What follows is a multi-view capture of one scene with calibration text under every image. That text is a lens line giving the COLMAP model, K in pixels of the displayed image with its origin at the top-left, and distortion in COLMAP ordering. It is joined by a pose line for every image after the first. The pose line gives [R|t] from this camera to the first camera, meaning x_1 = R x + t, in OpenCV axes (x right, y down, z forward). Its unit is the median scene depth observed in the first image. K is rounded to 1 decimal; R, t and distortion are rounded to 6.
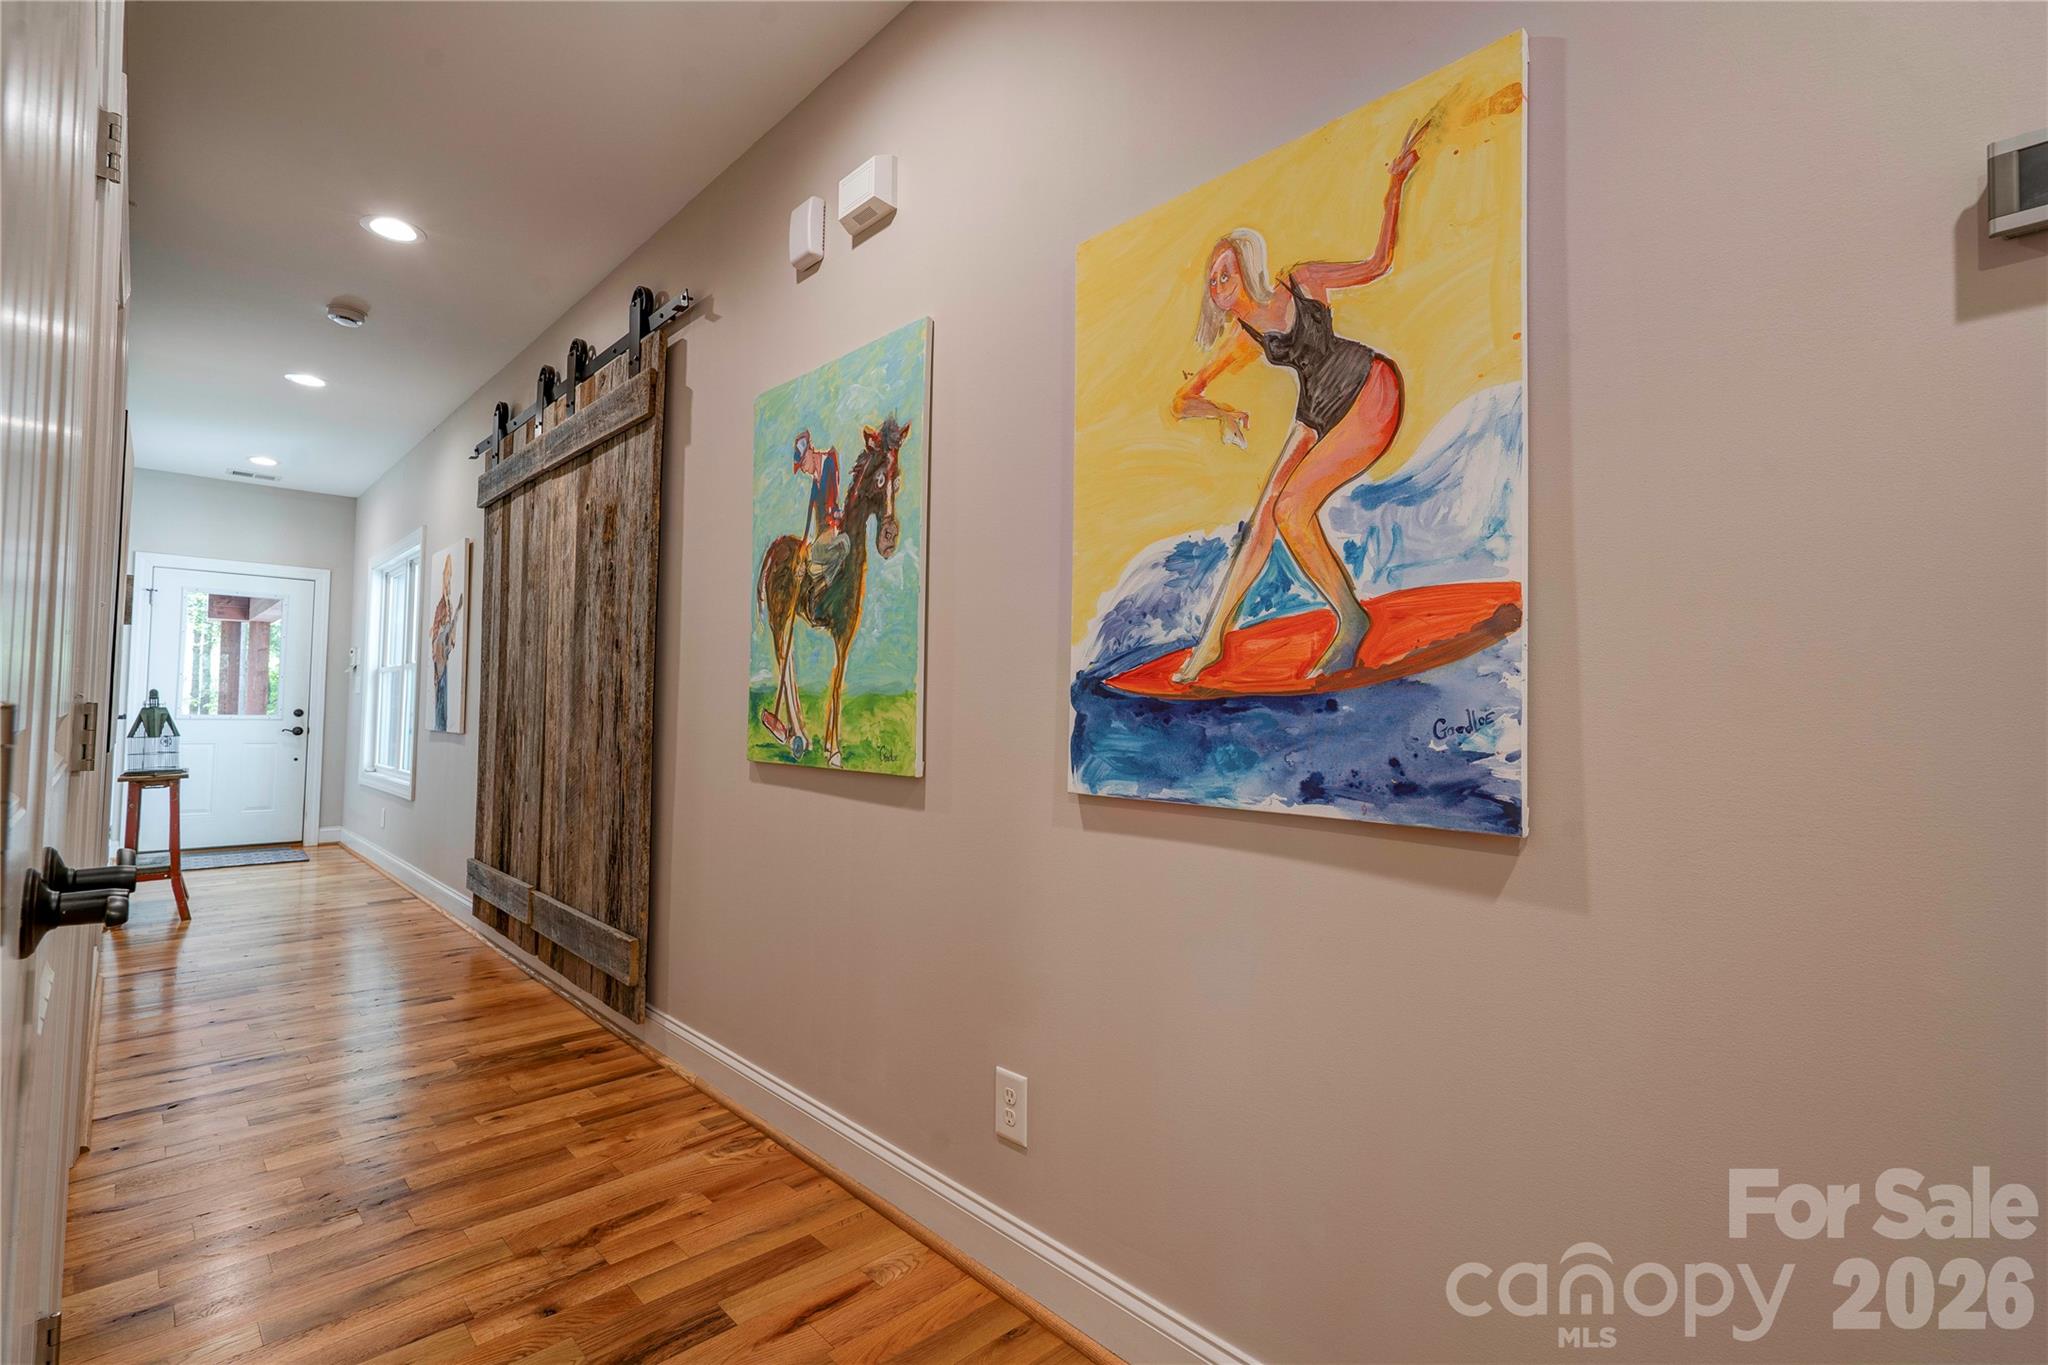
lens RADIAL K [[946.4, 0, 1027.3], [0, 946.4, 676.4], [0, 0, 1]] dist [0.000308, 0.004822]
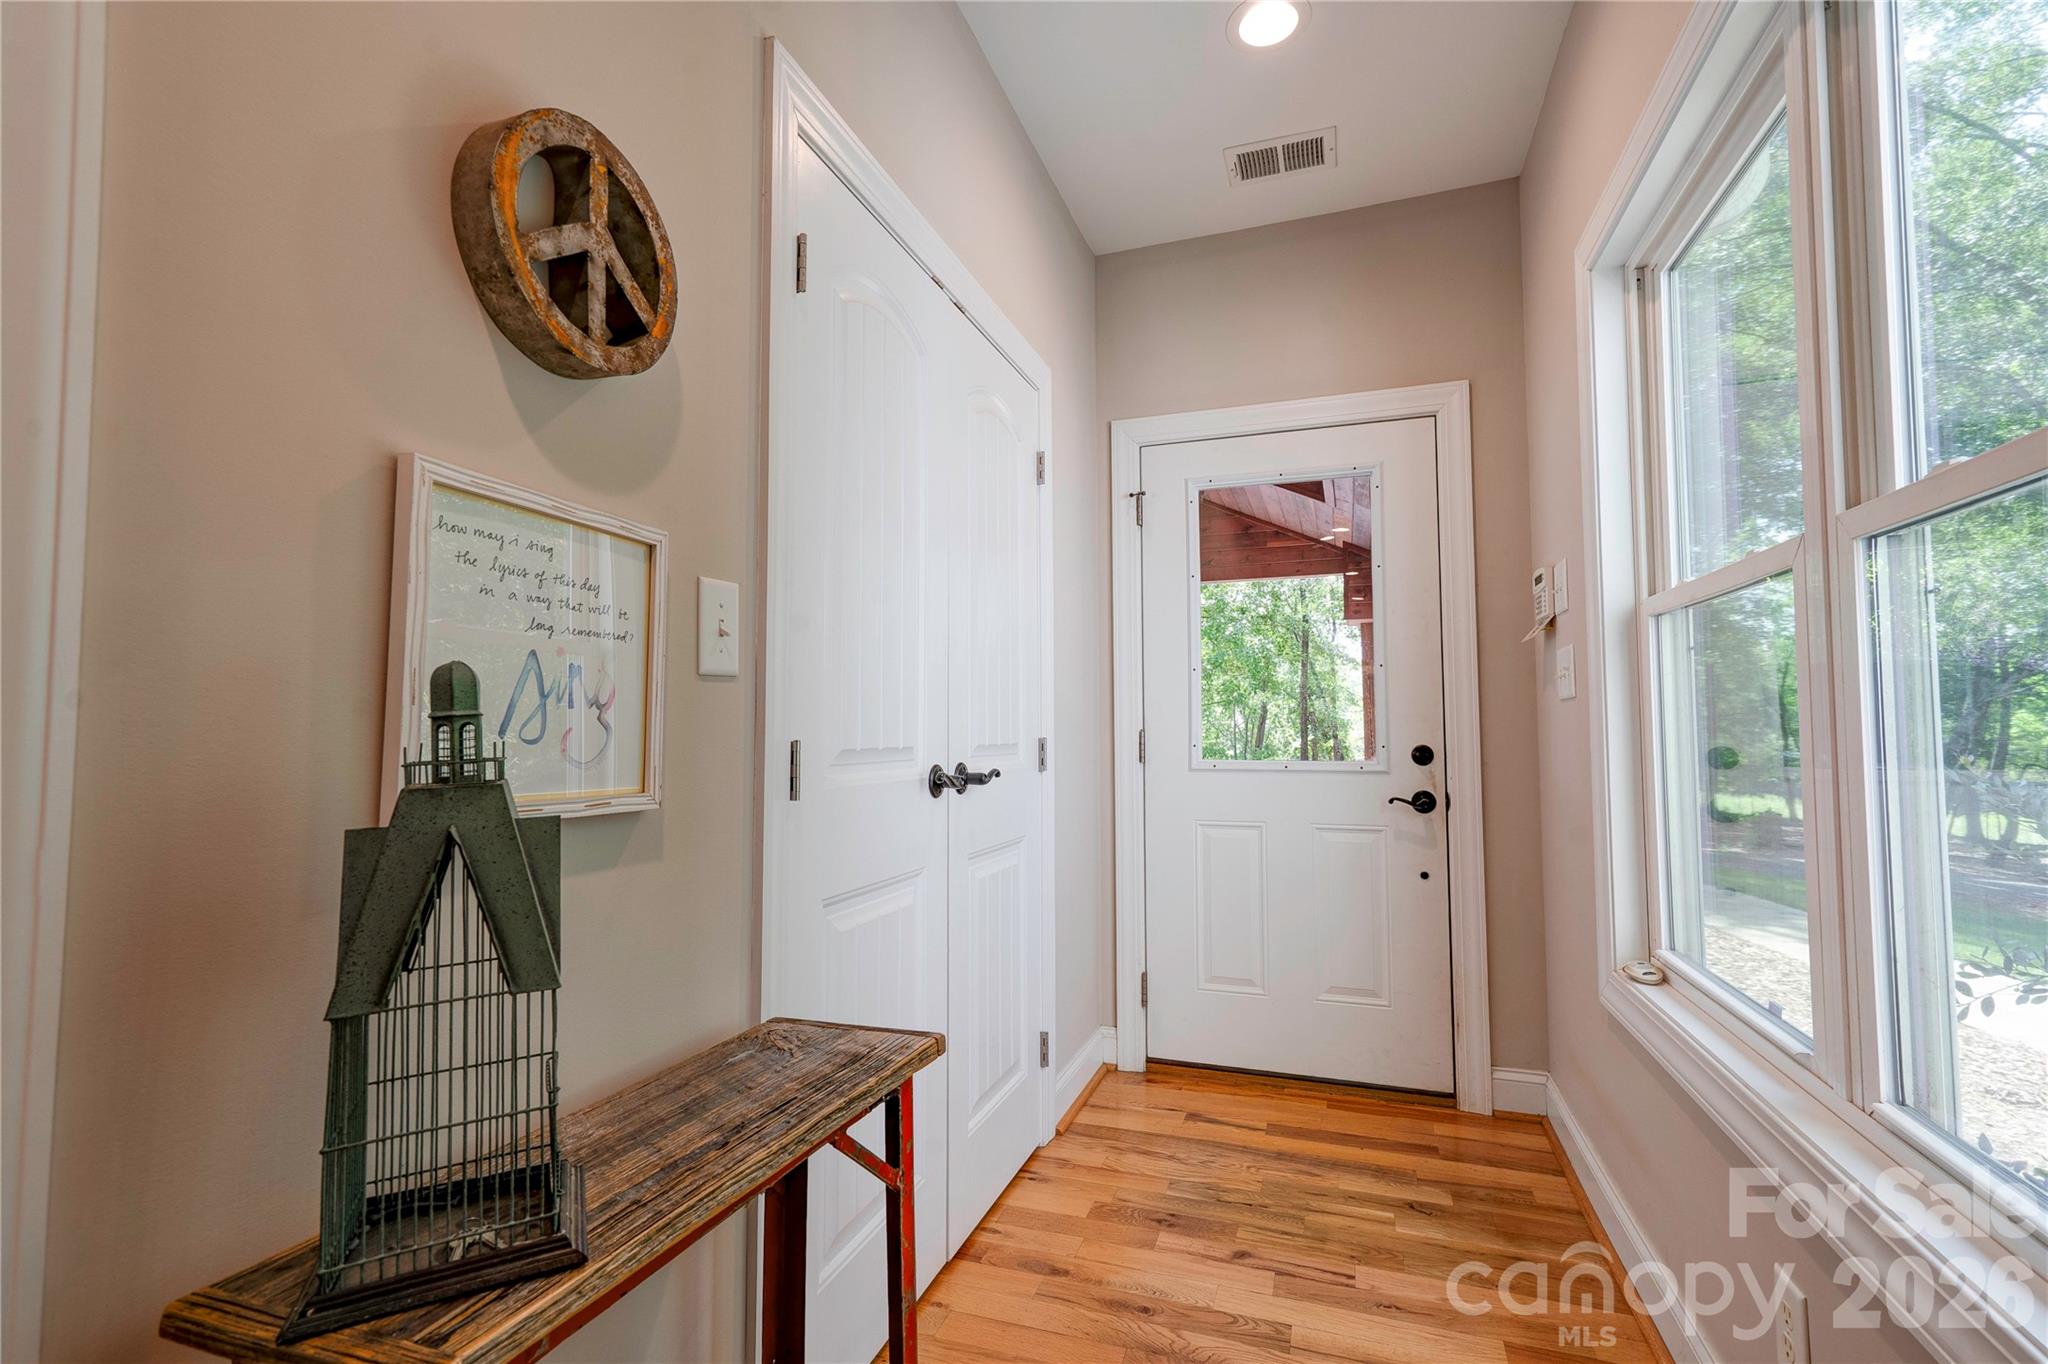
lens RADIAL K [[946.4, 0, 1021.7], [0, 946.4, 678.0], [0, 0, 1]] dist [0.000308, 0.004822]
pose [[0.454473, -0.061419, -0.888641, -0.497154], [0.053043, 0.997716, -0.041830, 0.014546], [0.889180, -0.028126, 0.456692, 0.678461]]
